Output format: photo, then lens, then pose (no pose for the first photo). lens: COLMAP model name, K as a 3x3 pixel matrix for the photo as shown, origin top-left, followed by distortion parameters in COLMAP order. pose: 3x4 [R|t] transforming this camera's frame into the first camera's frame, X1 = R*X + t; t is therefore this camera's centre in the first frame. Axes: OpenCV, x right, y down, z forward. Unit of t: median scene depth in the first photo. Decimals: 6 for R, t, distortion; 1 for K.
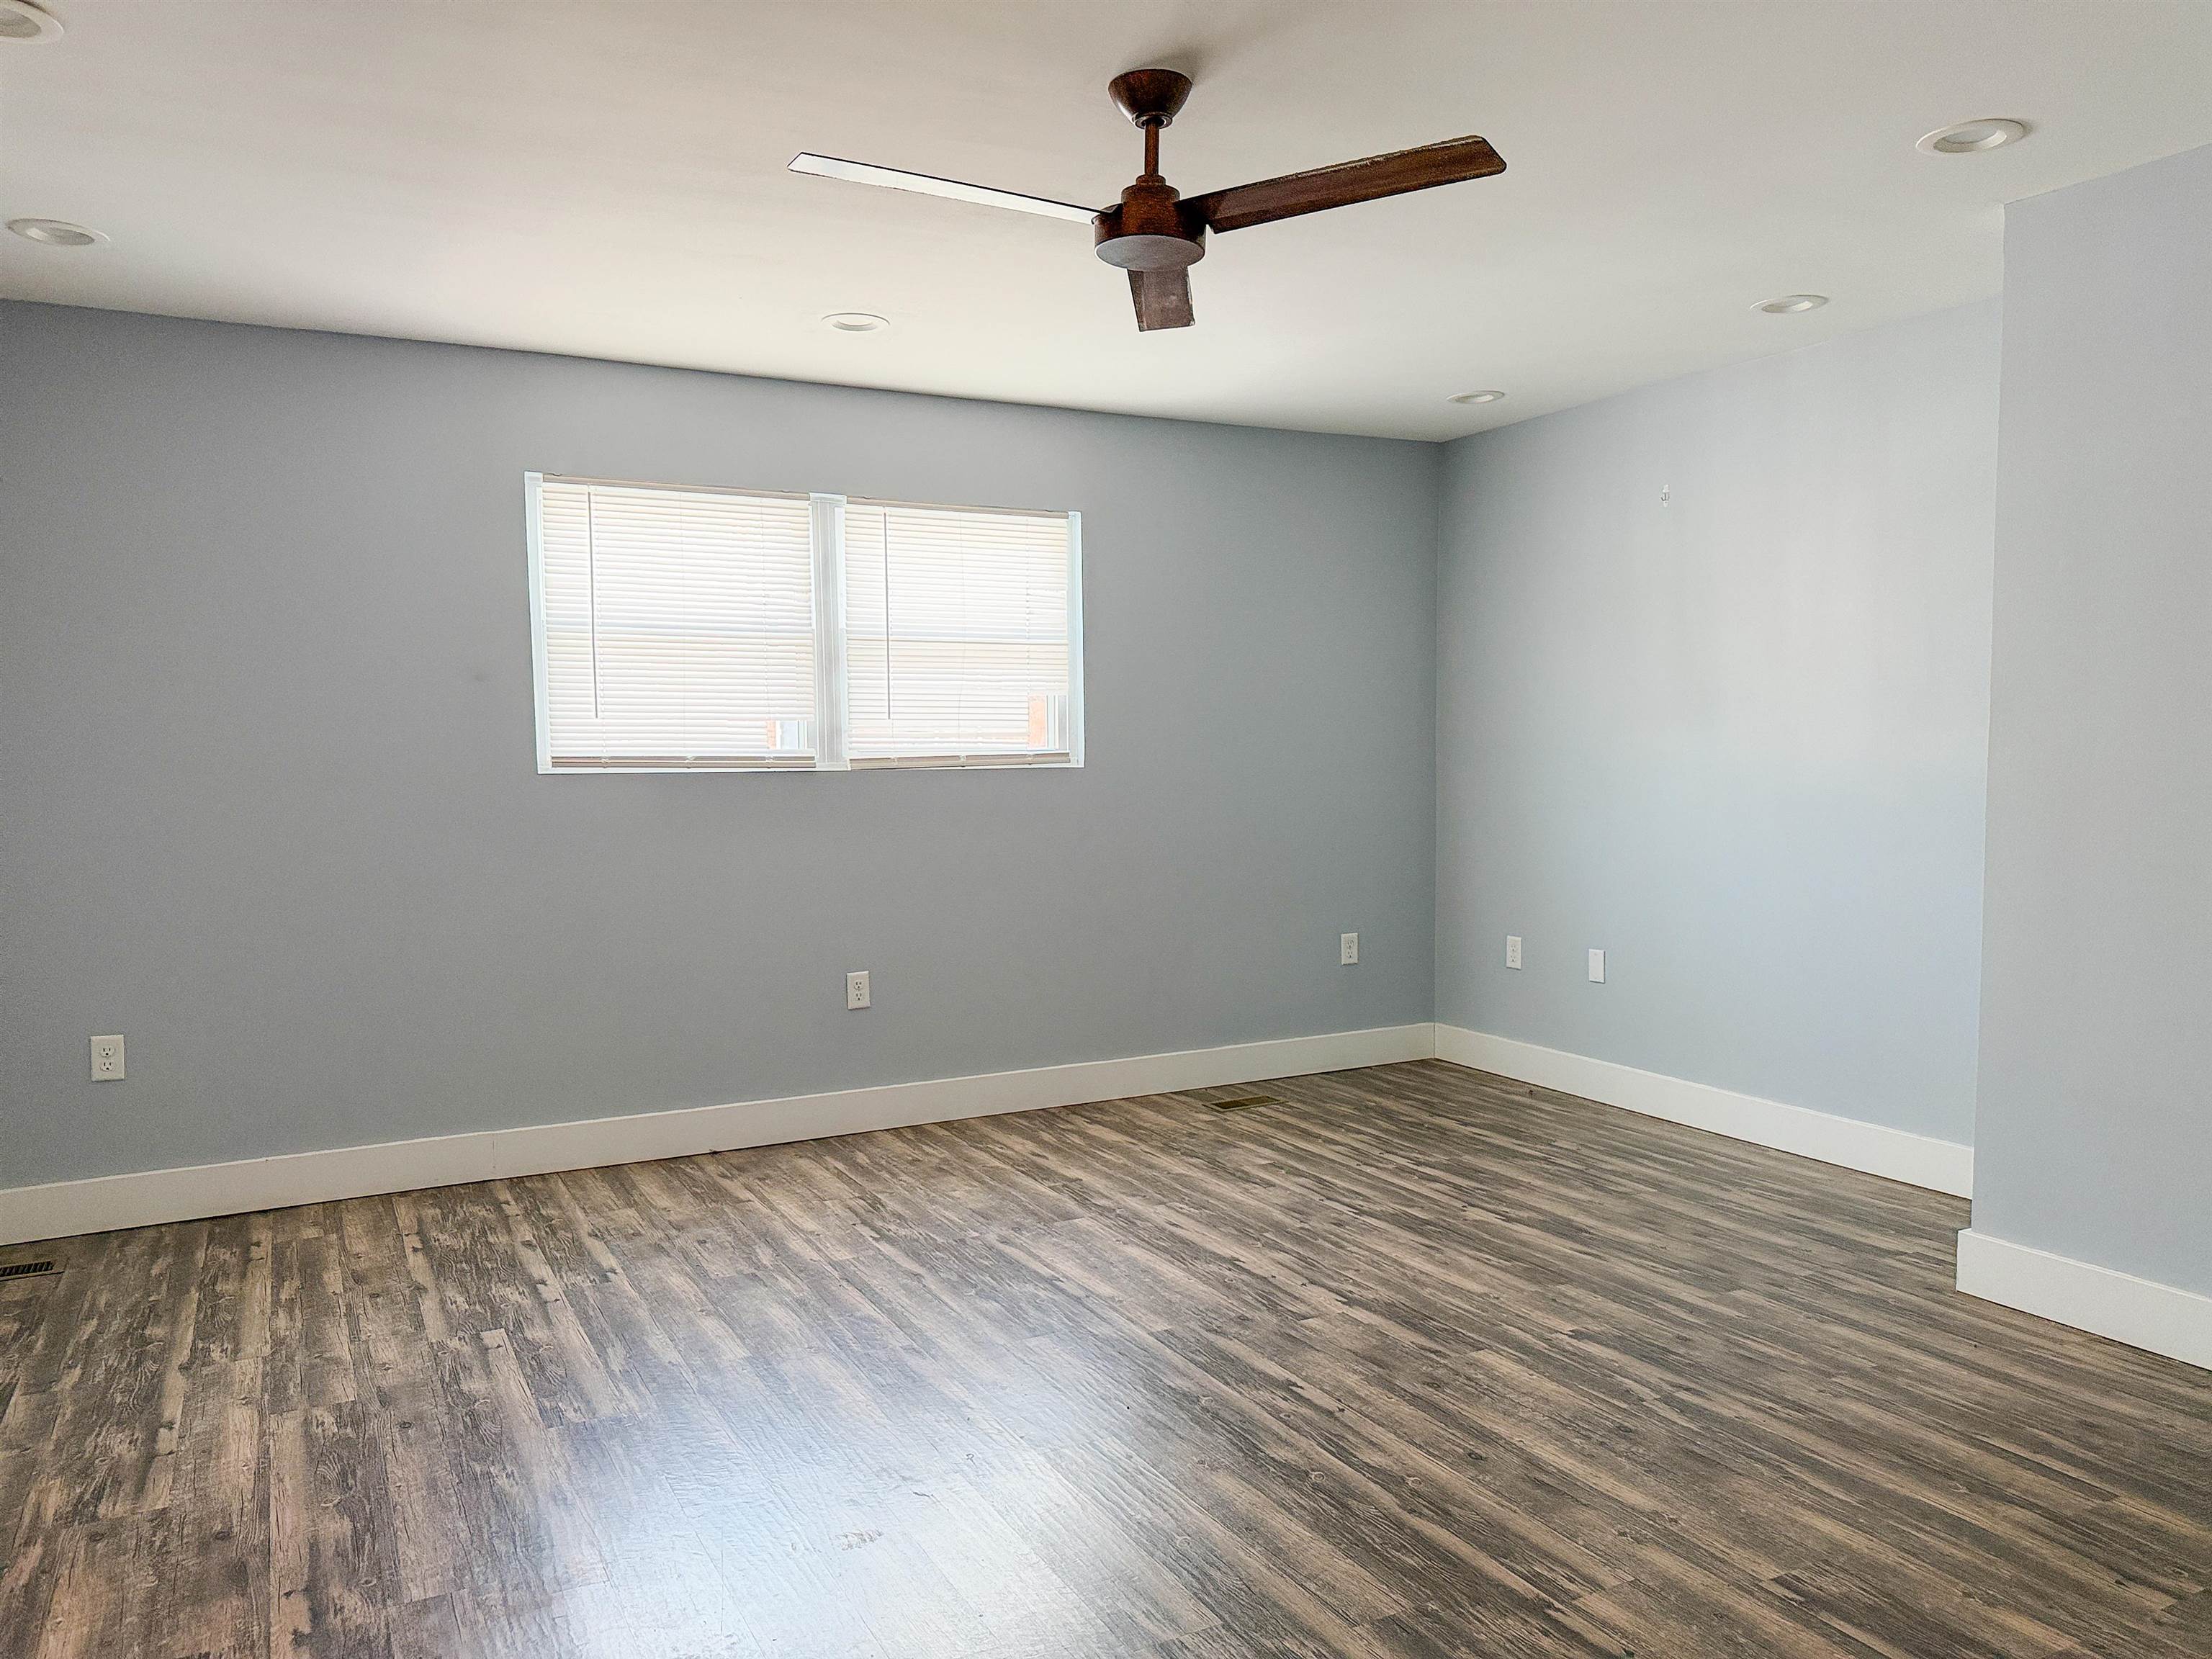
lens RADIAL K [[1545.7, 0, 1104.7], [0, 1545.7, 827.0], [0, 0, 1]] dist [0.057701, -0.028194]
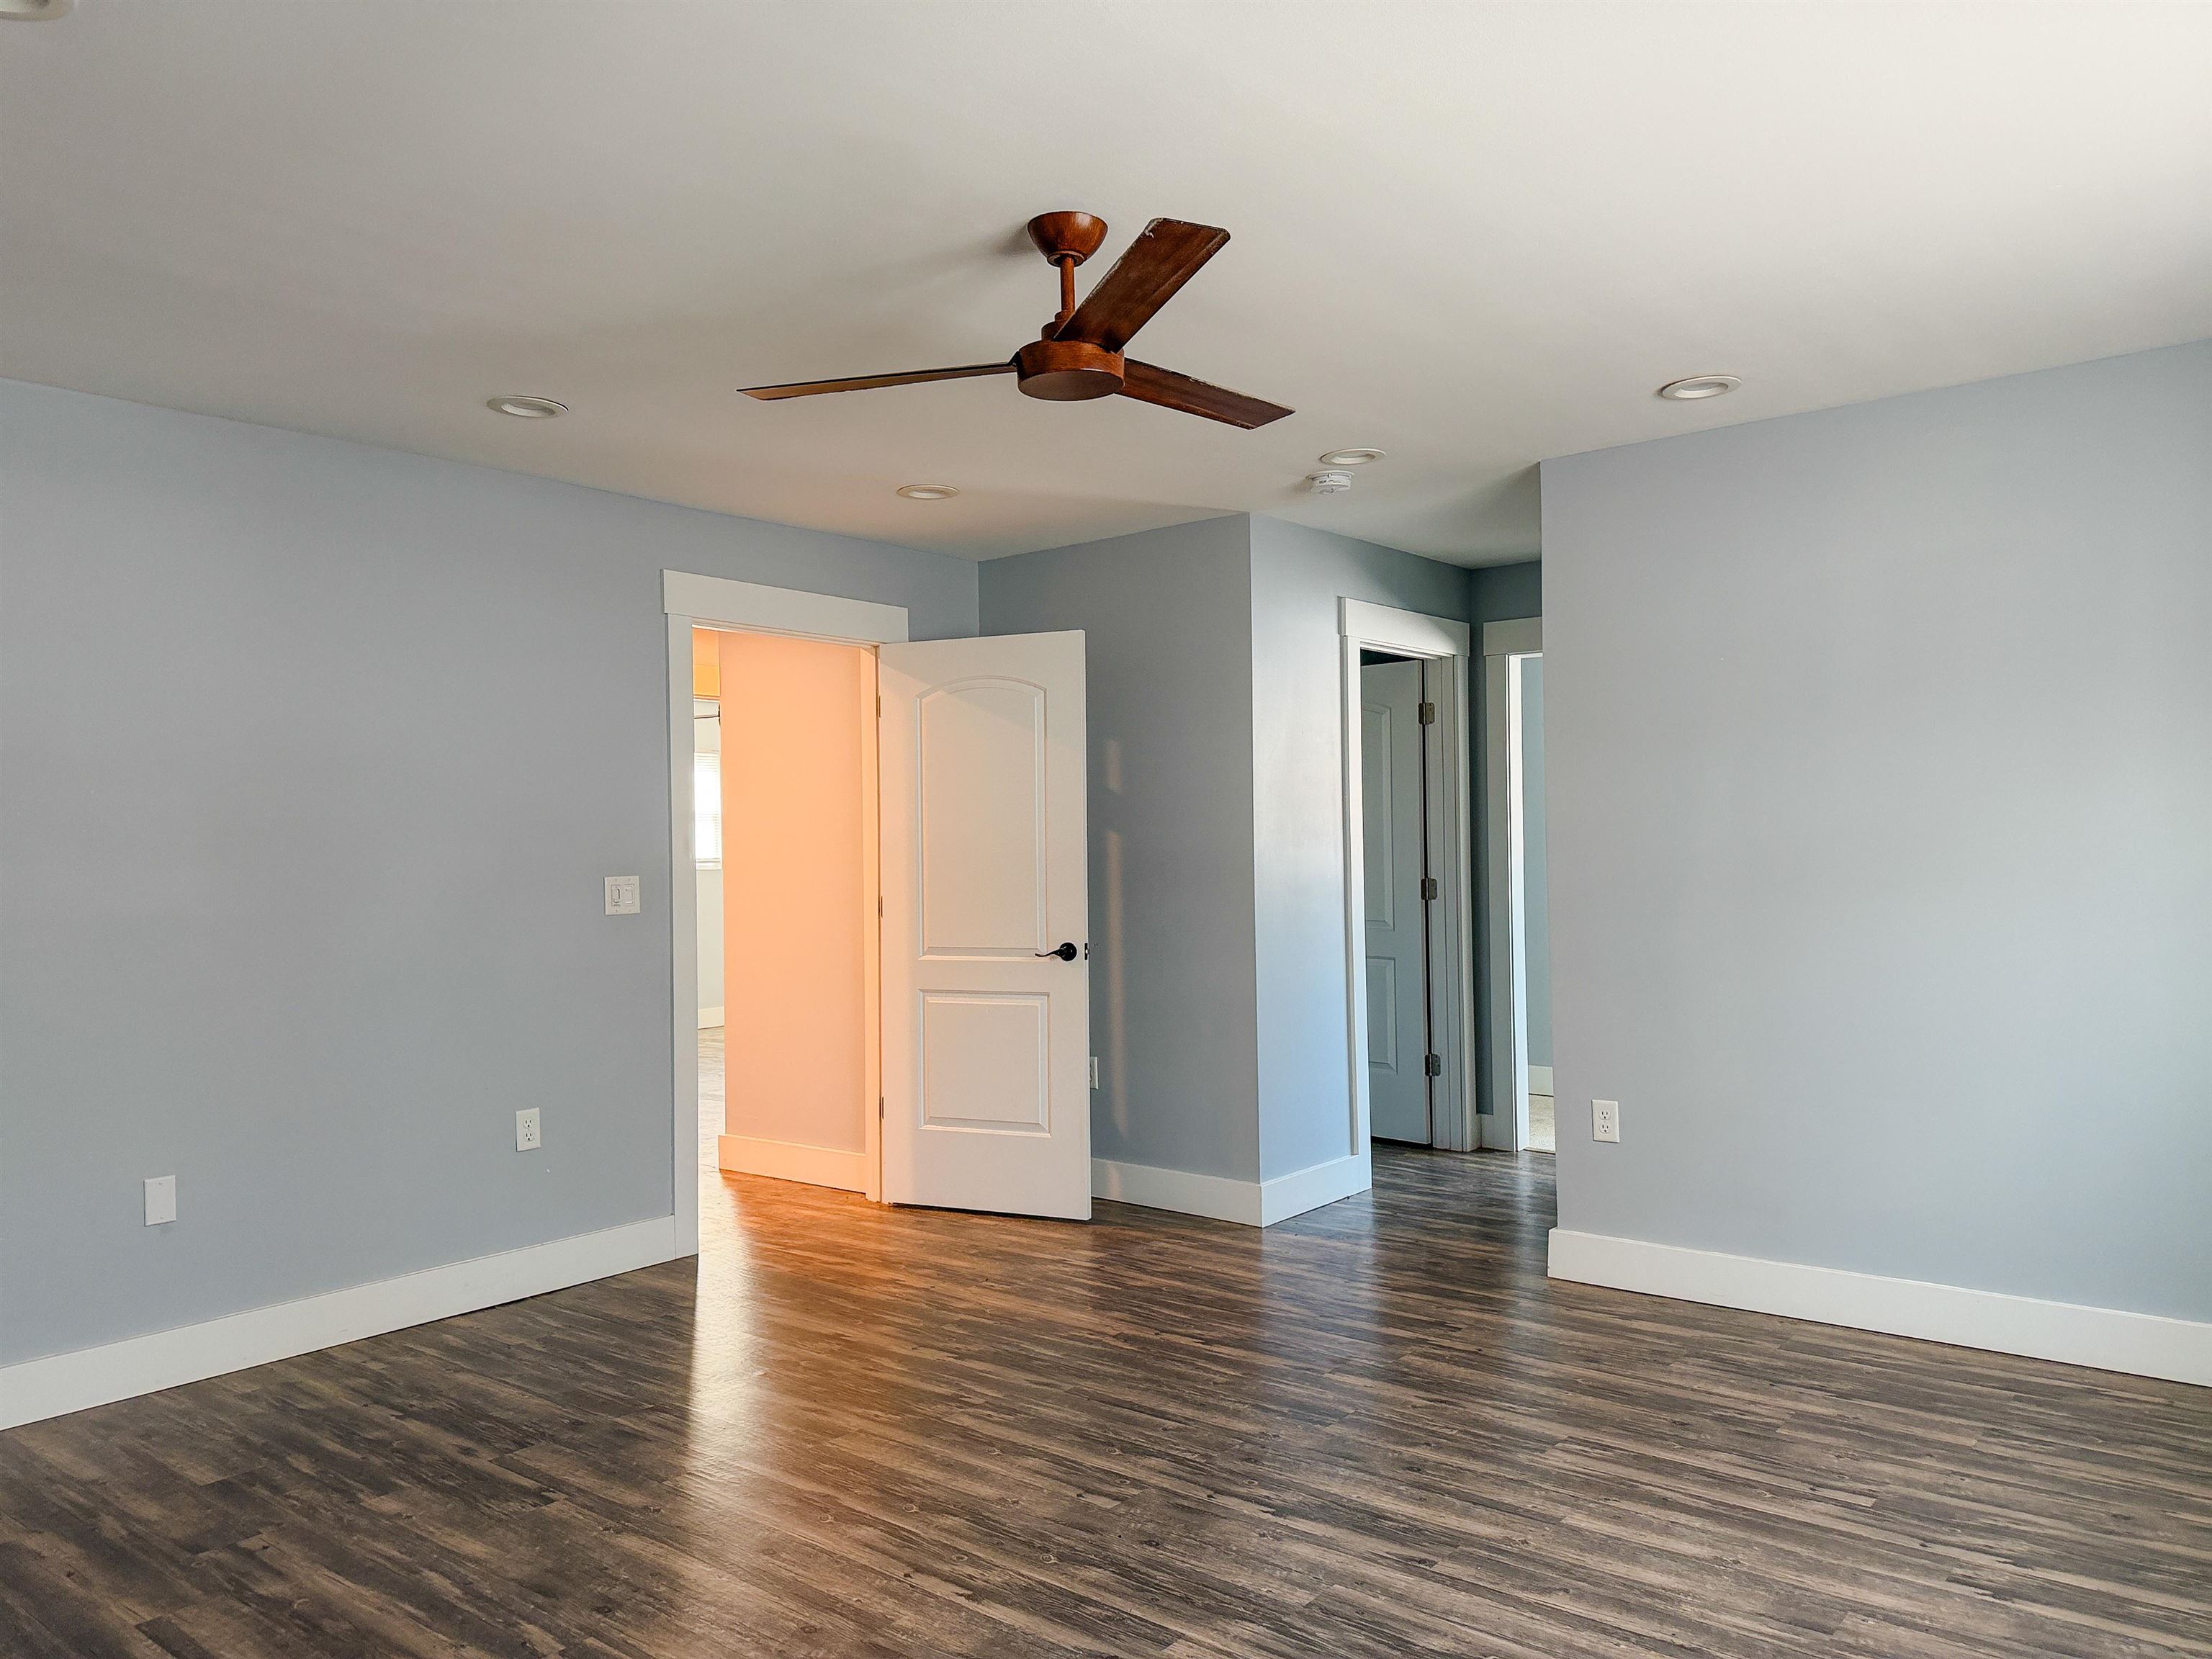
lens RADIAL K [[1545.7, 0, 1104.3], [0, 1545.7, 837.7], [0, 0, 1]] dist [0.057701, -0.028194]
pose [[-0.920327, 0.016738, -0.390792, 0.403840], [0.006499, 0.999600, 0.027510, -0.092693], [0.391096, 0.022779, -0.920068, 1.906841]]
